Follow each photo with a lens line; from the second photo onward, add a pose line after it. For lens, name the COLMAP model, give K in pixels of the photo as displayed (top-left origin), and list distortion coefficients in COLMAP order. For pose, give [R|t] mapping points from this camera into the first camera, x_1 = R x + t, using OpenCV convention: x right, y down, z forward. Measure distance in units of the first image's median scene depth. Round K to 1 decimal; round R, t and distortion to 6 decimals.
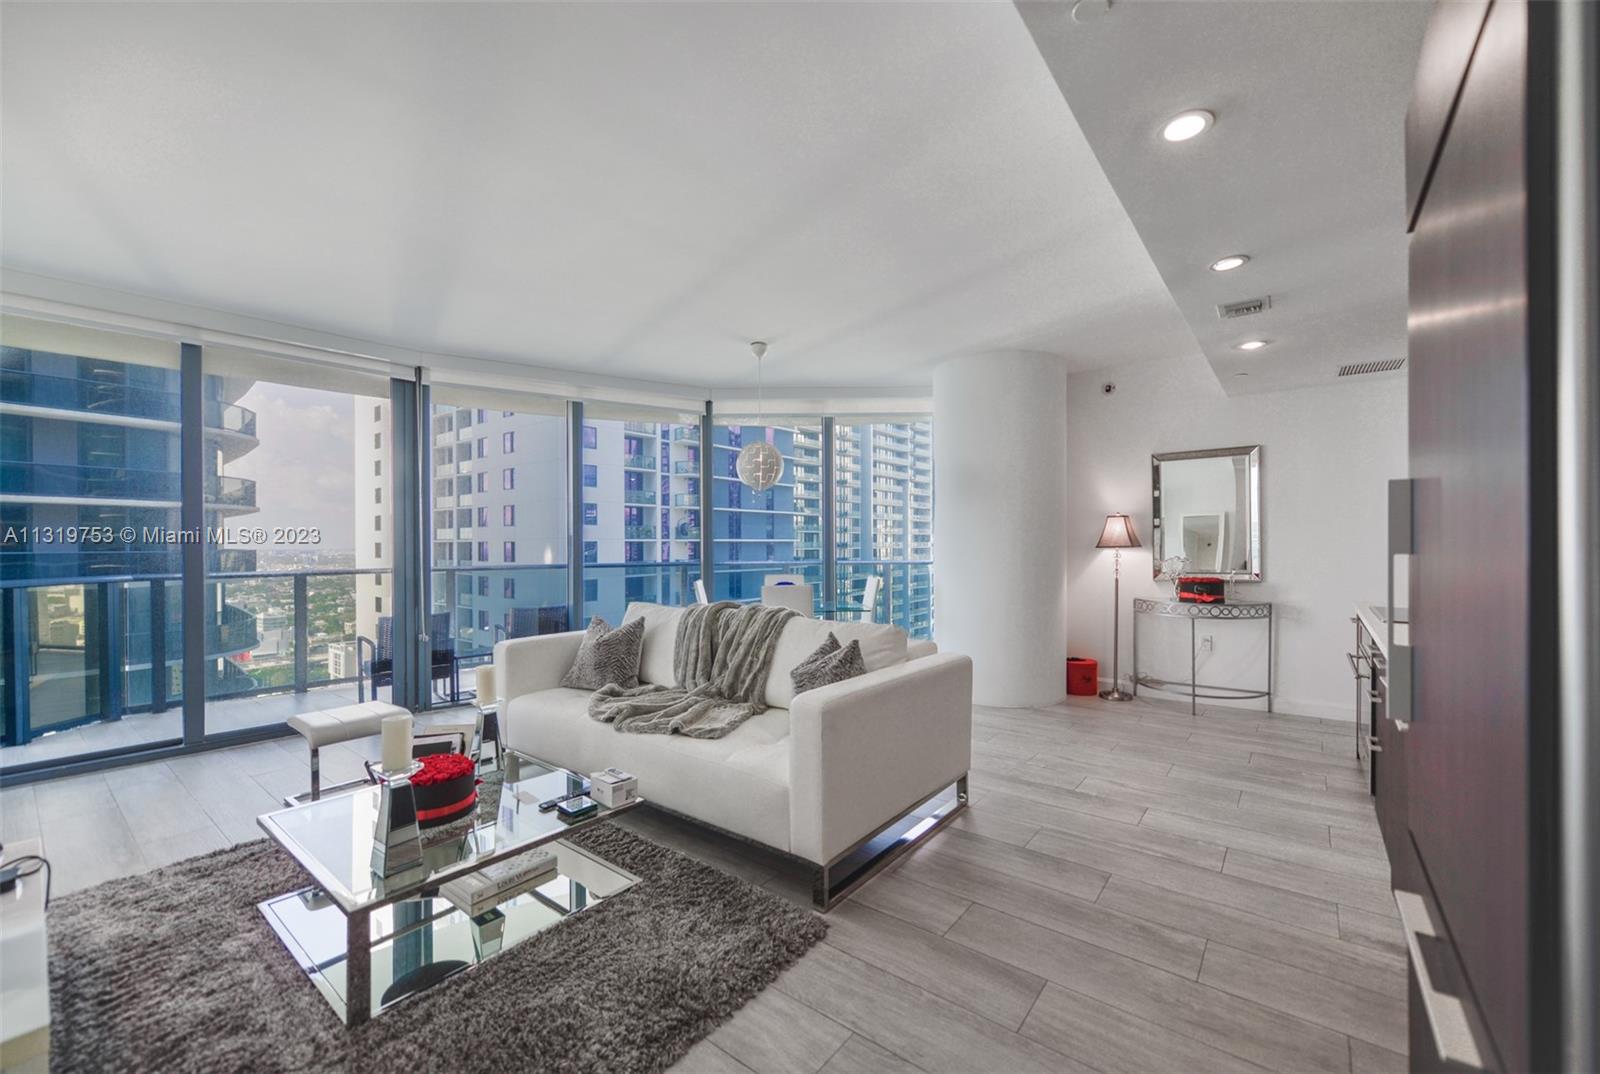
lens RADIAL K [[642.6, 0, 792.1], [0, 642.6, 548.2], [0, 0, 1]] dist [0.018694, -0.002856]
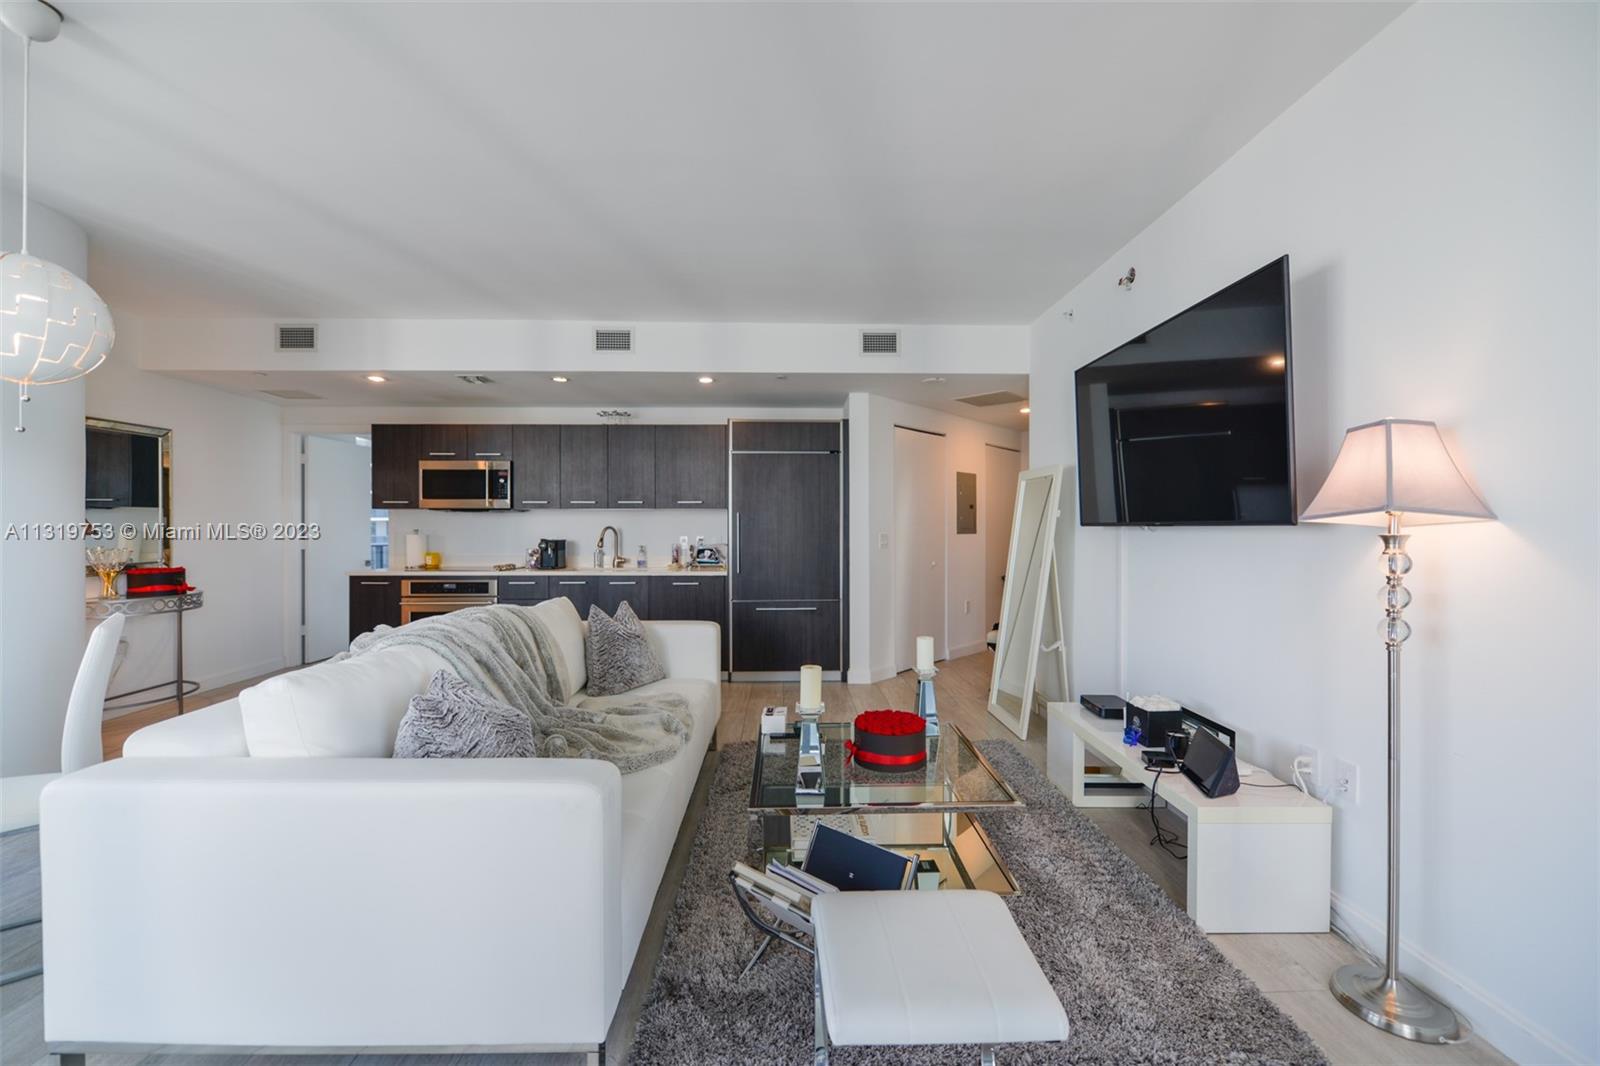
lens RADIAL K [[642.6, 0, 778.2], [0, 642.6, 534.2], [0, 0, 1]] dist [0.018694, -0.002856]
pose [[-0.616838, -0.000643, 0.787090, -0.635865], [0.009978, 0.999913, 0.008636, -0.001331], [-0.787027, 0.013181, -0.616778, 0.889705]]
